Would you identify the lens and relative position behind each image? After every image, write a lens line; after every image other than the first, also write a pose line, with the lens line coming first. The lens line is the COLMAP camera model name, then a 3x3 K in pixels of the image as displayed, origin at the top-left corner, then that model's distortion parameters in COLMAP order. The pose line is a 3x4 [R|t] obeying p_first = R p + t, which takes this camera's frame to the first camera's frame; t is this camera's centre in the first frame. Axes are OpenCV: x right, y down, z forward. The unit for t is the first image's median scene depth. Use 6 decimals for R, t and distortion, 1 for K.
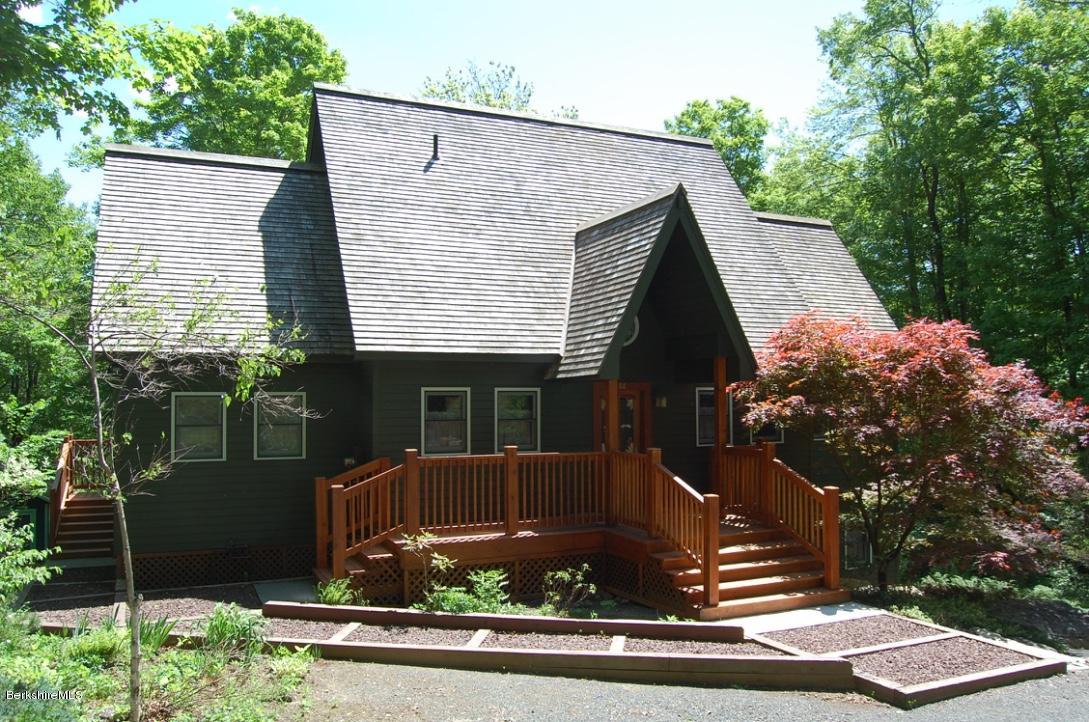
lens RADIAL K [[851.2, 0, 544.5], [0, 851.2, 361.0], [0, 0, 1]] dist [-0.101965, 0.048665]
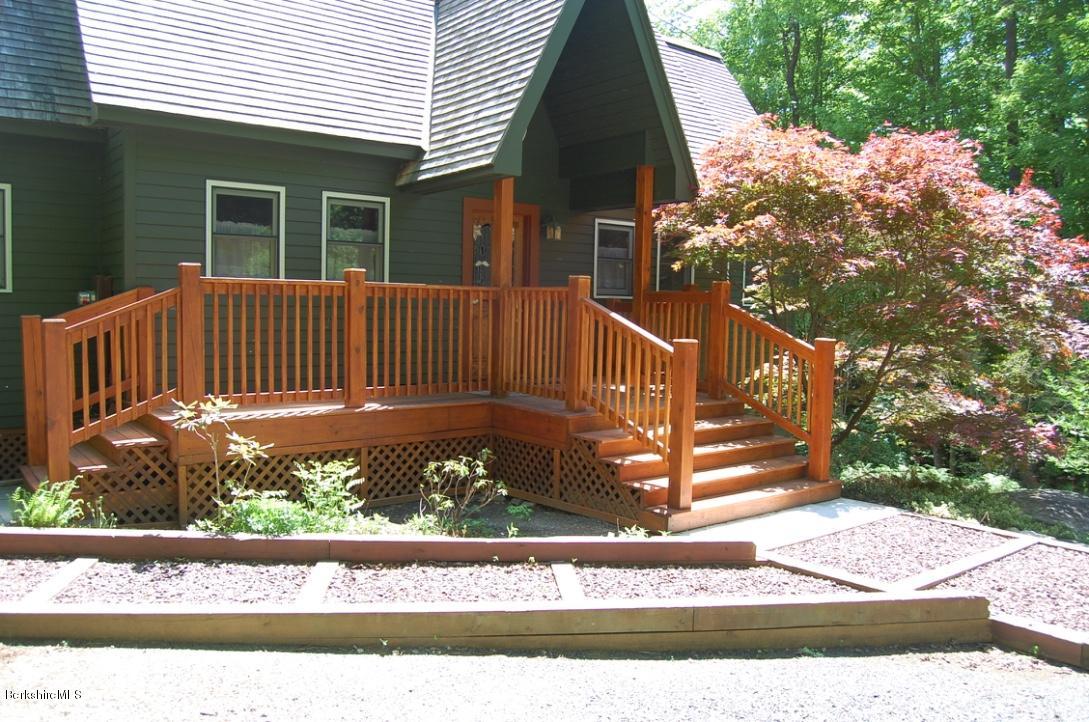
lens RADIAL K [[851.2, 0, 544.5], [0, 851.2, 361.0], [0, 0, 1]] dist [-0.101965, 0.048665]
pose [[0.969670, 0.008951, 0.244254, -0.063927], [-0.037002, 0.993188, 0.110496, 0.106962], [-0.241601, -0.116183, 0.963395, 0.401700]]
